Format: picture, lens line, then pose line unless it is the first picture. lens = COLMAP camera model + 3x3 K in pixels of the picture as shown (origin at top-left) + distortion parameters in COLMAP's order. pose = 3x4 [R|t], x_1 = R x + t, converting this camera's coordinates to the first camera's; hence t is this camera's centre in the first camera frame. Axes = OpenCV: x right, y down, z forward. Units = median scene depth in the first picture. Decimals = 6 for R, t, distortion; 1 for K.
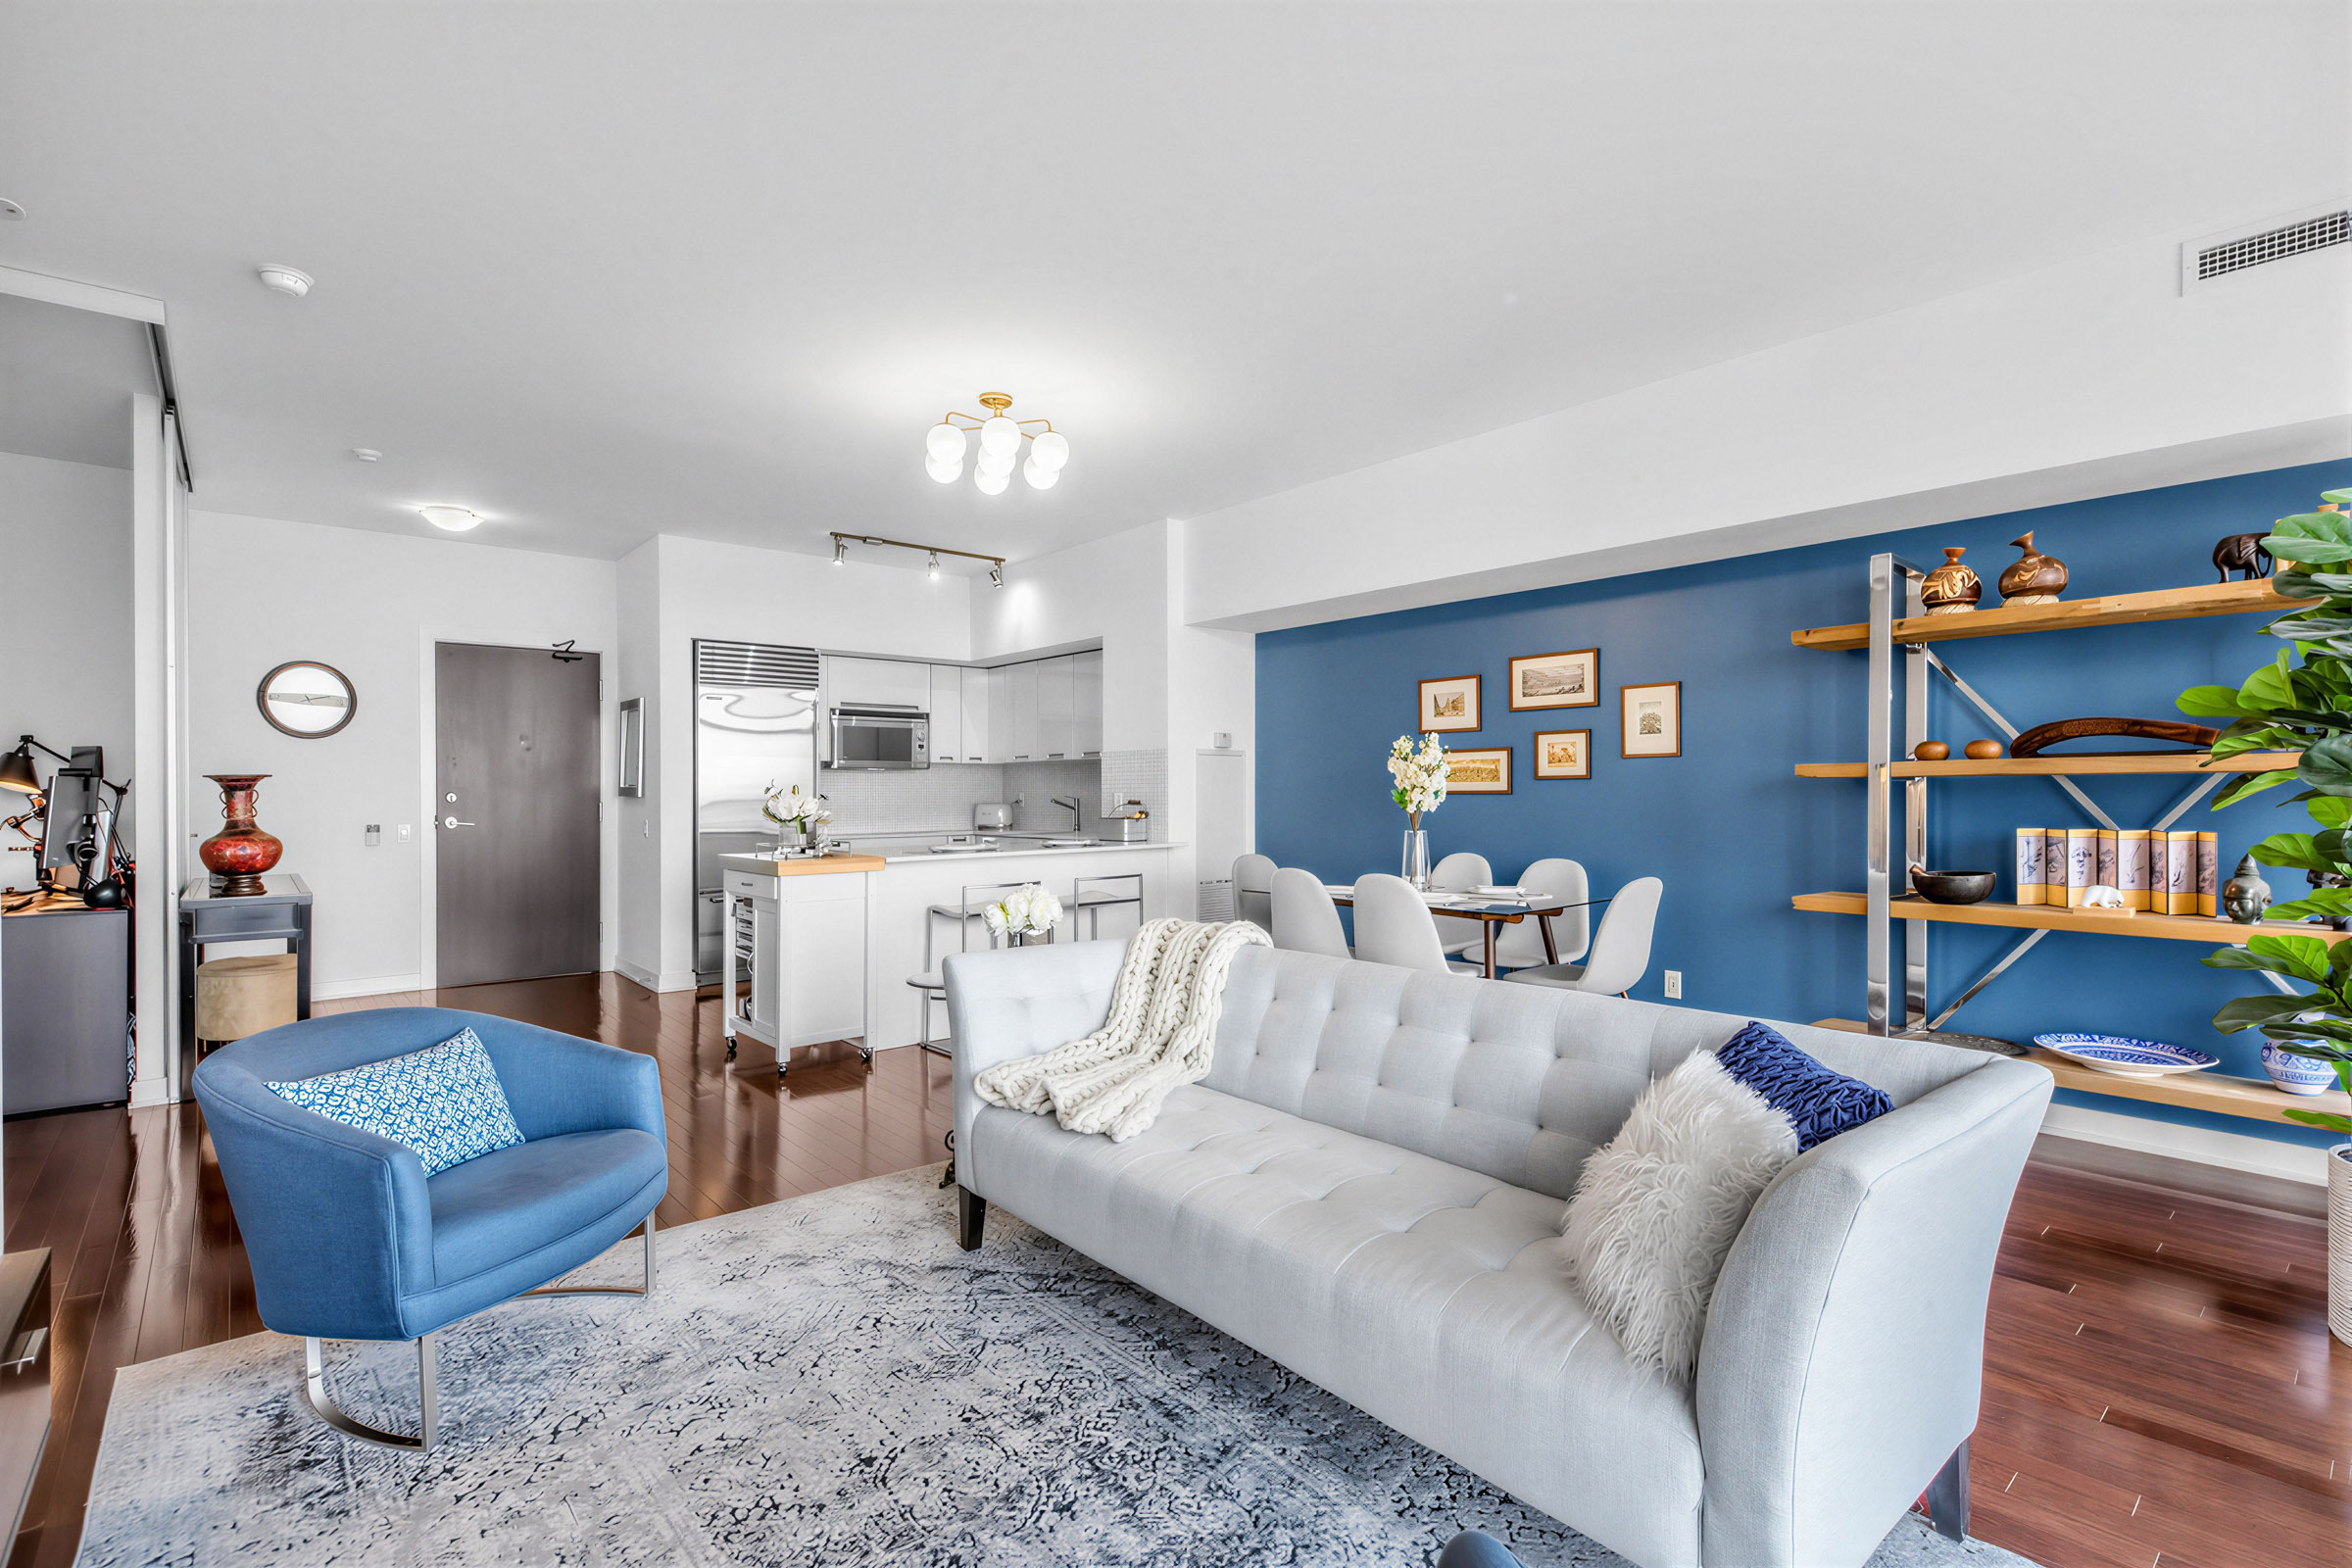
lens RADIAL K [[1087.2, 0, 1172.9], [0, 1087.2, 791.3], [0, 0, 1]] dist [0.018598, -0.003400]
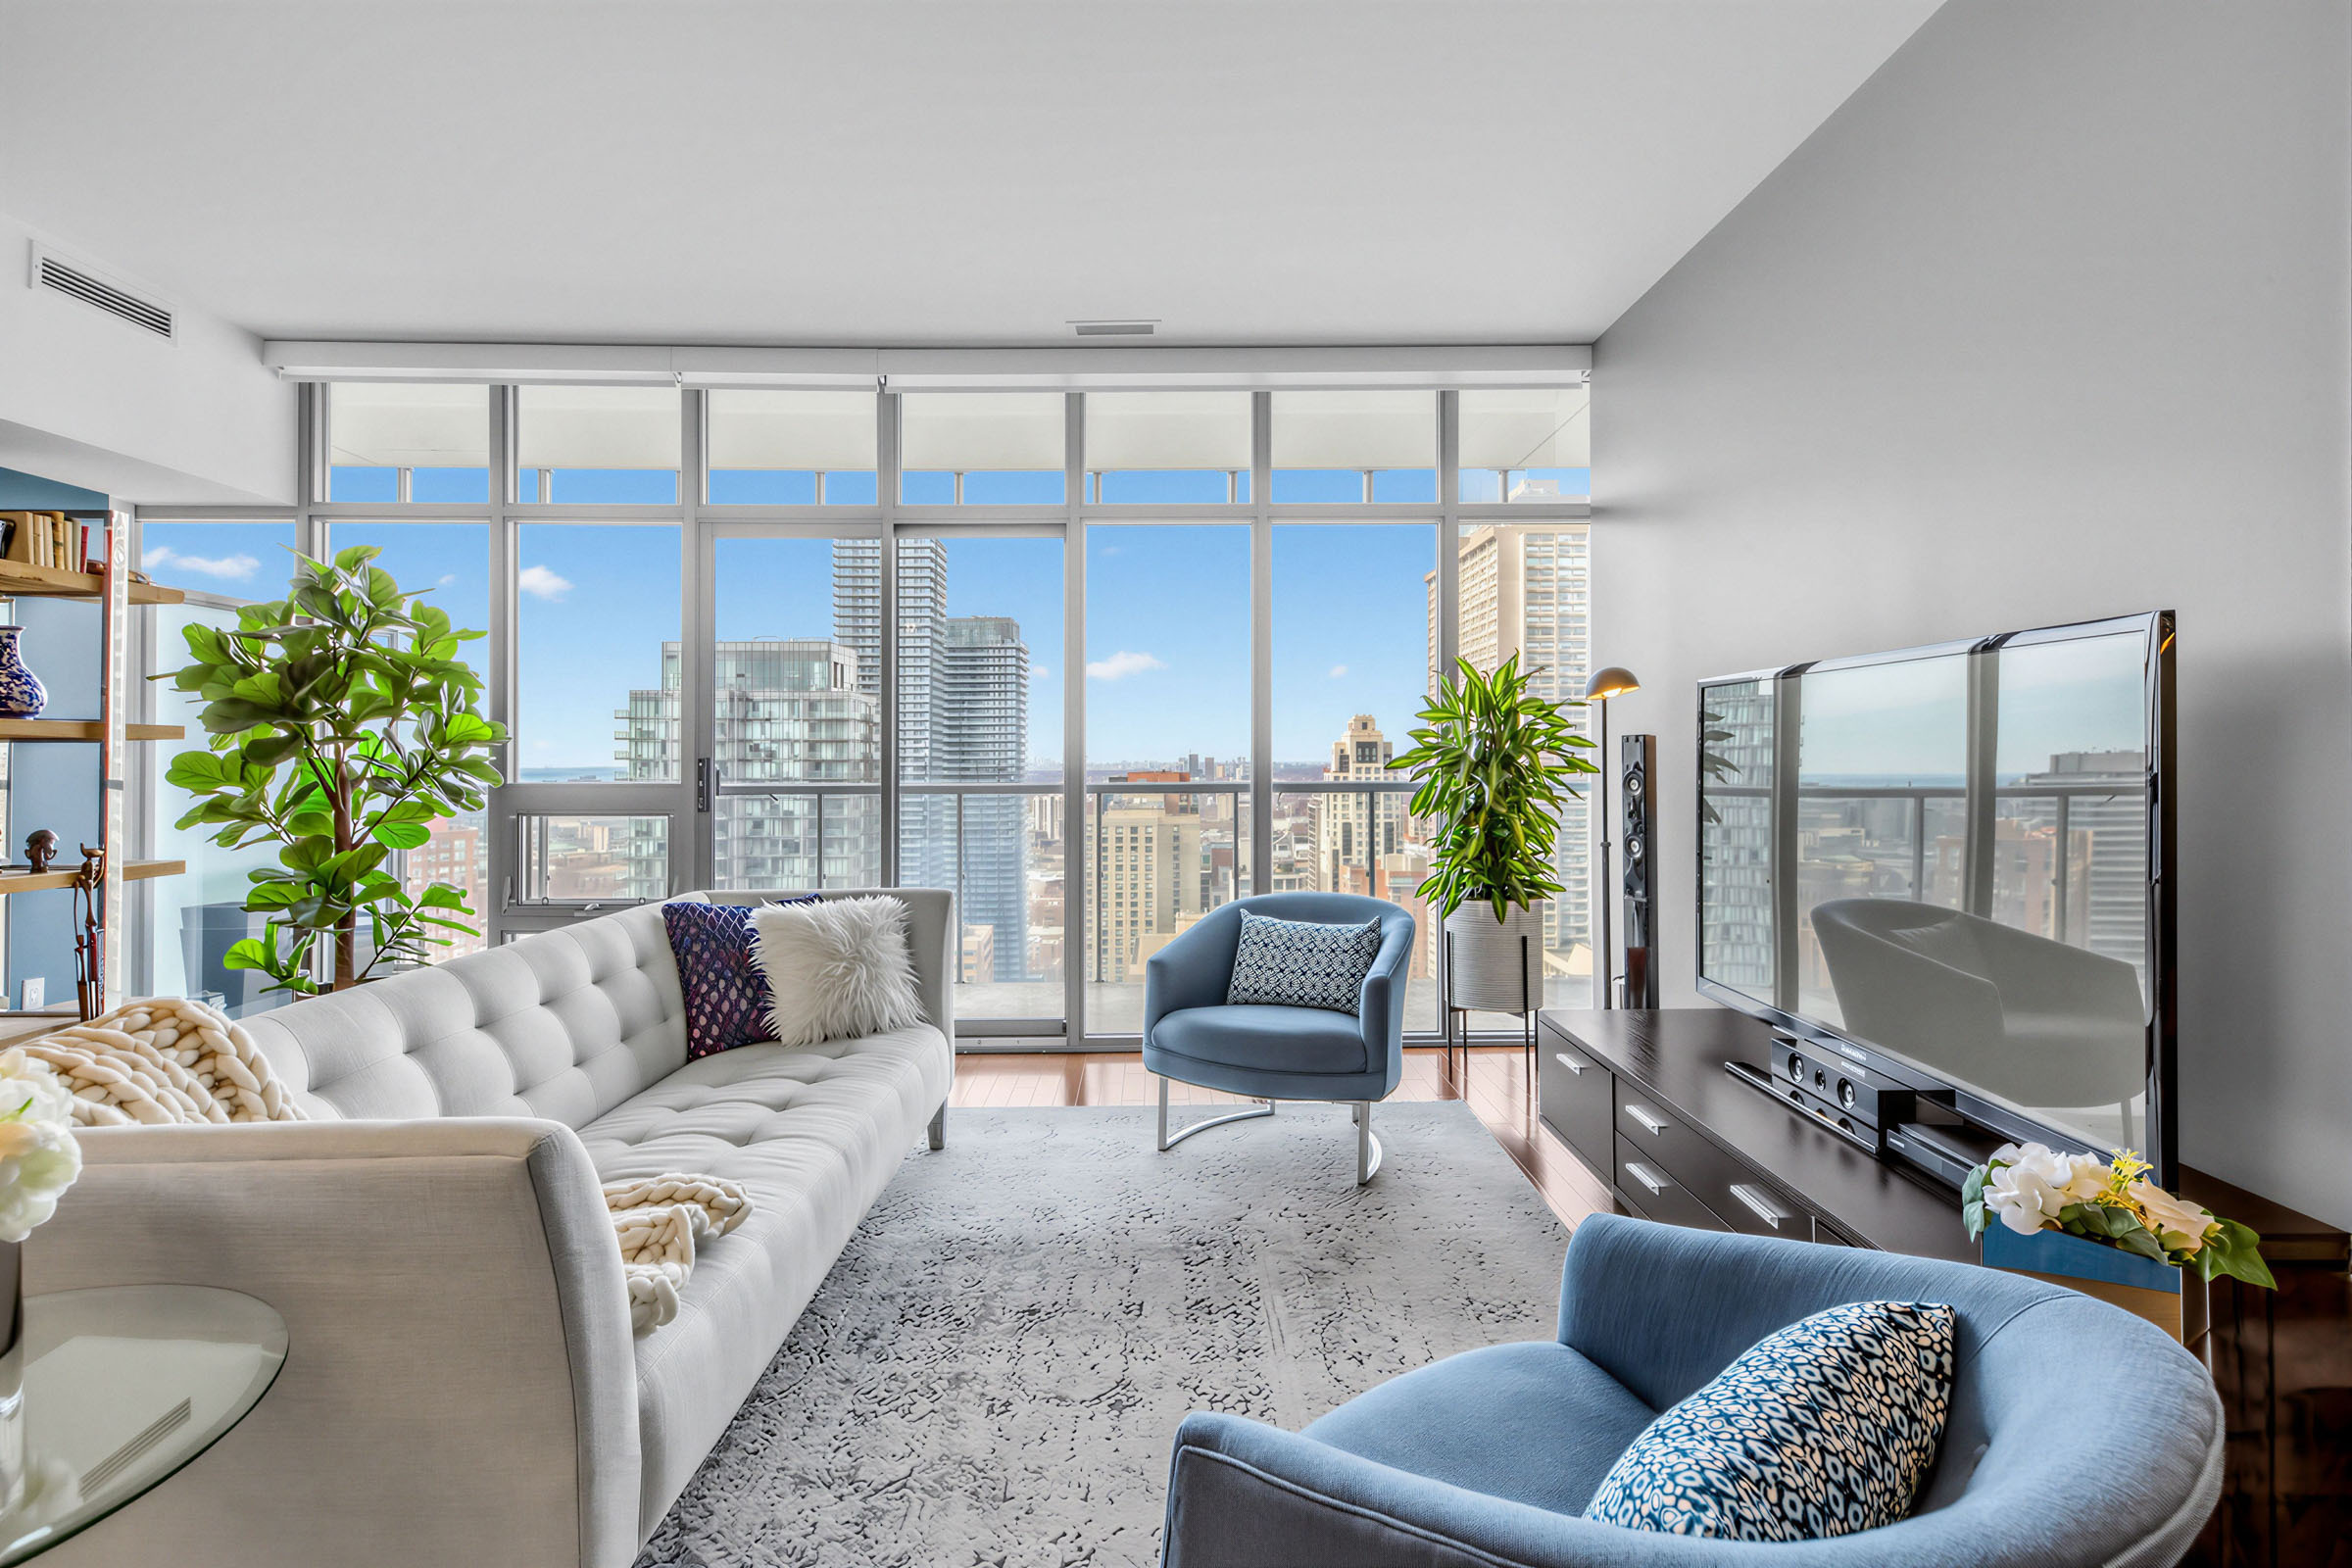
lens RADIAL K [[1087.2, 0, 1185.0], [0, 1087.2, 751.9], [0, 0, 1]] dist [0.018598, -0.003400]
pose [[-0.774174, 0.013804, 0.632822, -0.470826], [0.008684, 0.999900, -0.011188, 0.016525], [-0.632913, -0.003166, -0.774216, 0.848923]]
